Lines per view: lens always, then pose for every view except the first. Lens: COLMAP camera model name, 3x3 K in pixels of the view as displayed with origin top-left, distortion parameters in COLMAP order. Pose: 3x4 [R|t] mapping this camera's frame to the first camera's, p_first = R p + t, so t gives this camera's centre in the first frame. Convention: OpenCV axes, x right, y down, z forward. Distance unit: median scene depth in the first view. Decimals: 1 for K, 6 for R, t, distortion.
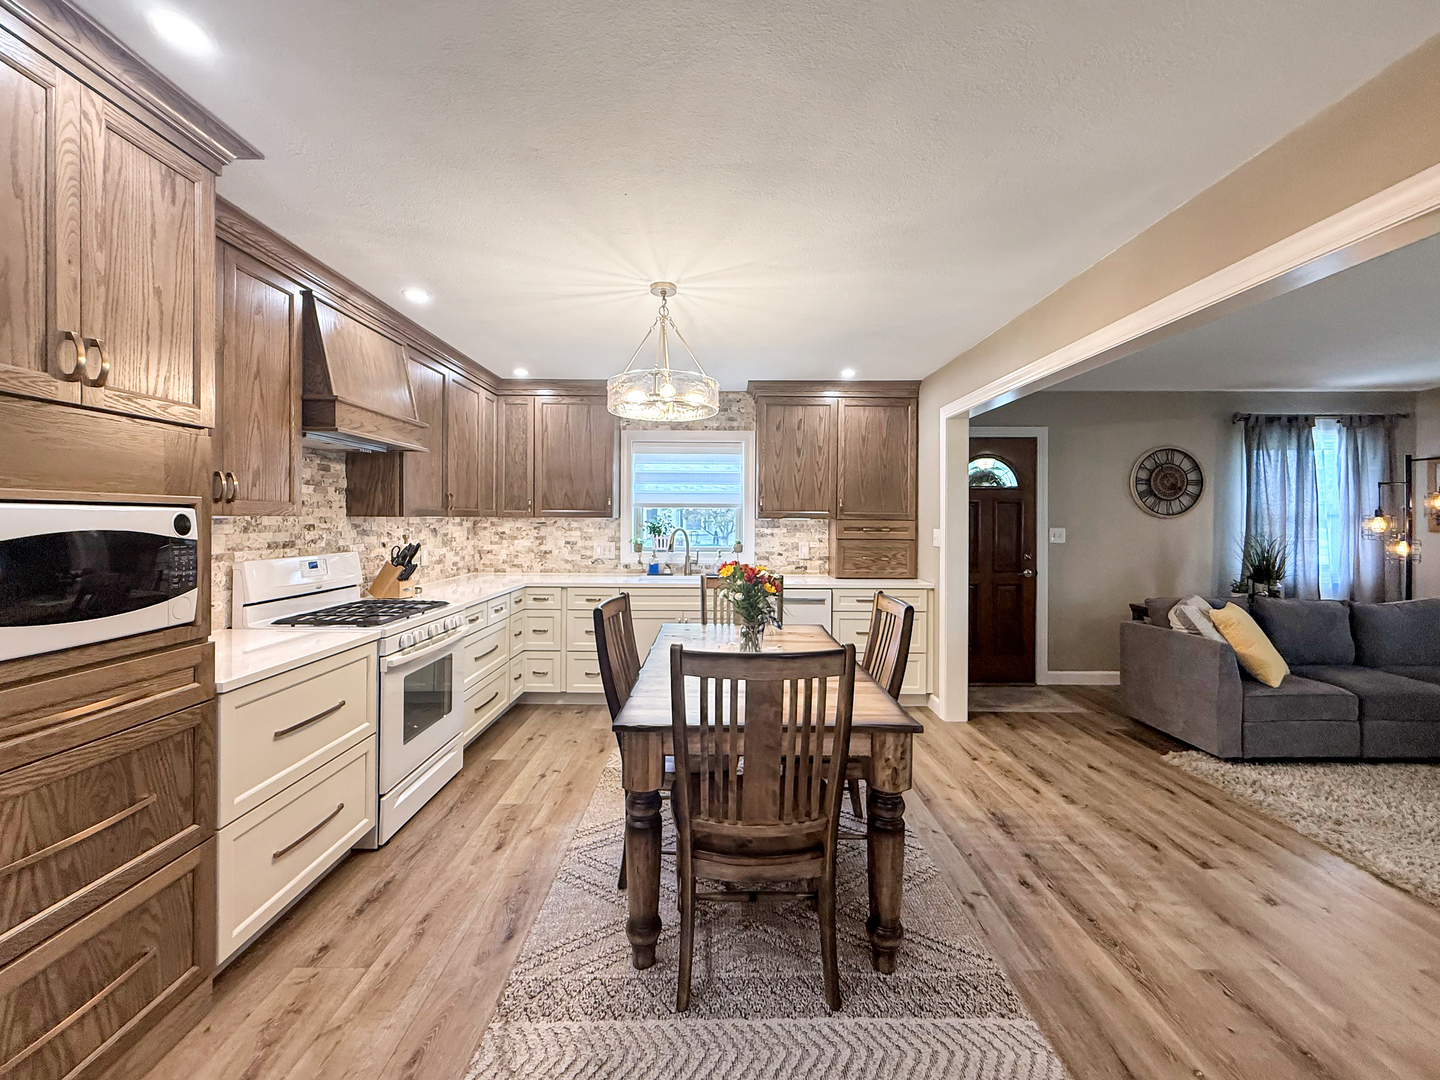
lens RADIAL K [[582.9, 0, 717.9], [0, 582.9, 521.2], [0, 0, 1]] dist [-0.000325, -0.000359]
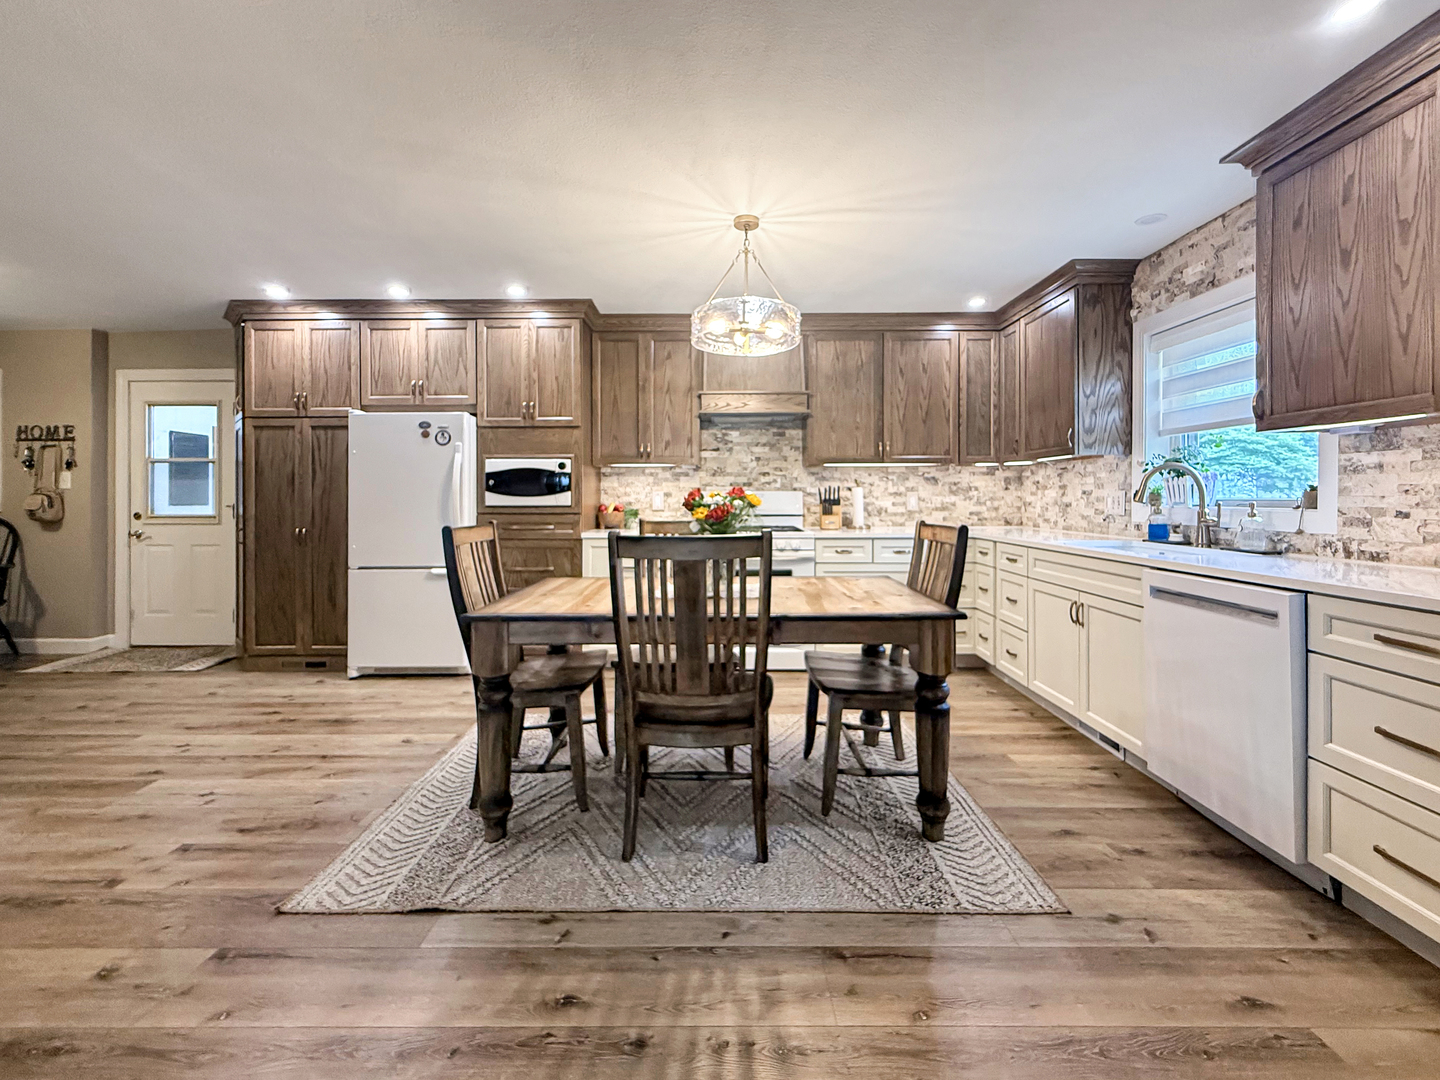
lens RADIAL K [[597.3, 0, 719.6], [0, 597.3, 497.5], [0, 0, 1]] dist [0.000836, 0.000291]
pose [[-0.007060, -0.004584, -0.999965, 0.579571], [-0.002050, 0.999987, -0.004570, 0.052980], [0.999973, 0.002017, -0.007069, 0.587493]]
